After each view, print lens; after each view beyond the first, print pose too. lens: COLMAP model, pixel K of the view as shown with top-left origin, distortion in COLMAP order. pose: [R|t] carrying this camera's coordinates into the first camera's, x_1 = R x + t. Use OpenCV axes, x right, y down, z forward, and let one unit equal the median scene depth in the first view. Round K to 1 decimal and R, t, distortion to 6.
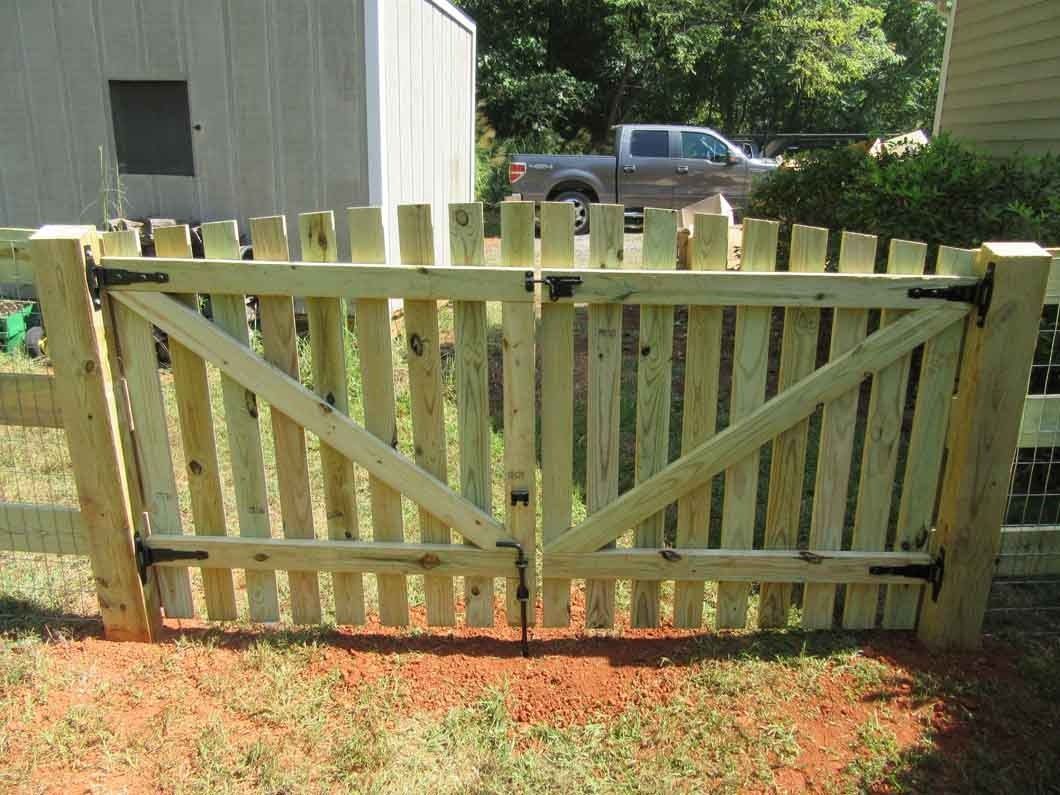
lens RADIAL K [[895.4, 0, 530.0], [0, 895.4, 397.5], [0, 0, 1]] dist [0.004464, 0.003615]
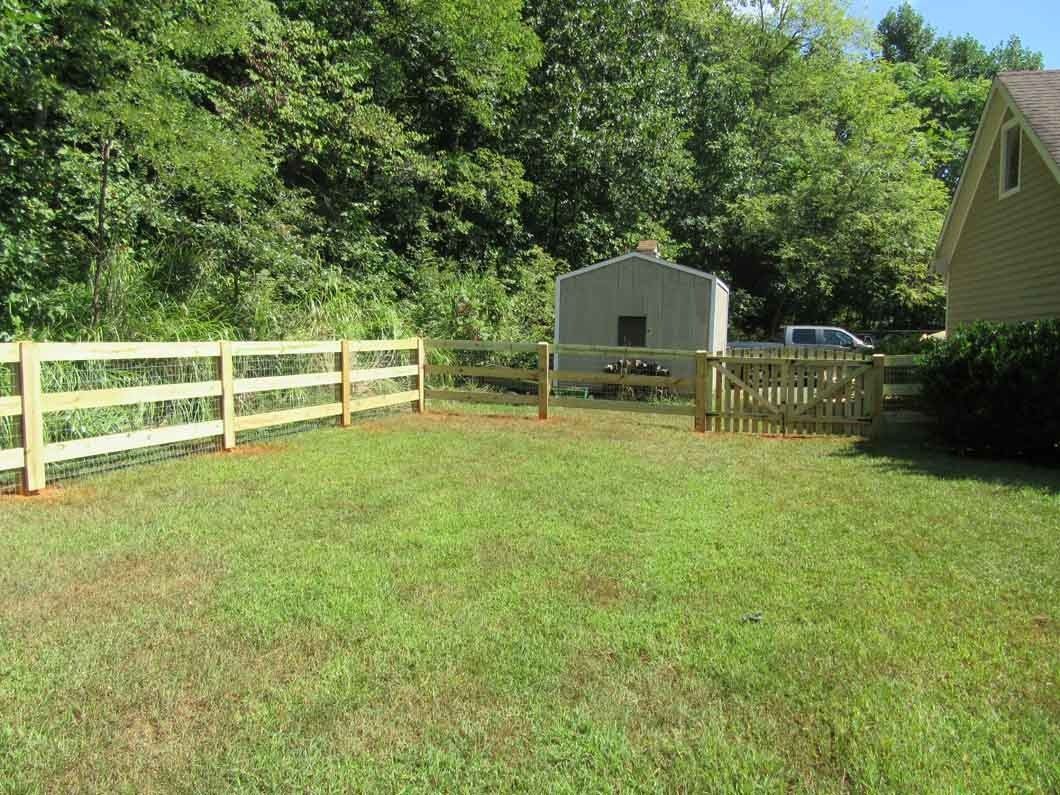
lens RADIAL K [[769.5, 0, 530.0], [0, 769.5, 397.5], [0, 0, 1]] dist [-0.006183, -0.000297]
pose [[0.978225, 0.017020, -0.206850, -0.074371], [-0.057069, 0.980273, -0.189231, 0.143249], [0.199549, 0.196915, 0.959898, -0.506426]]
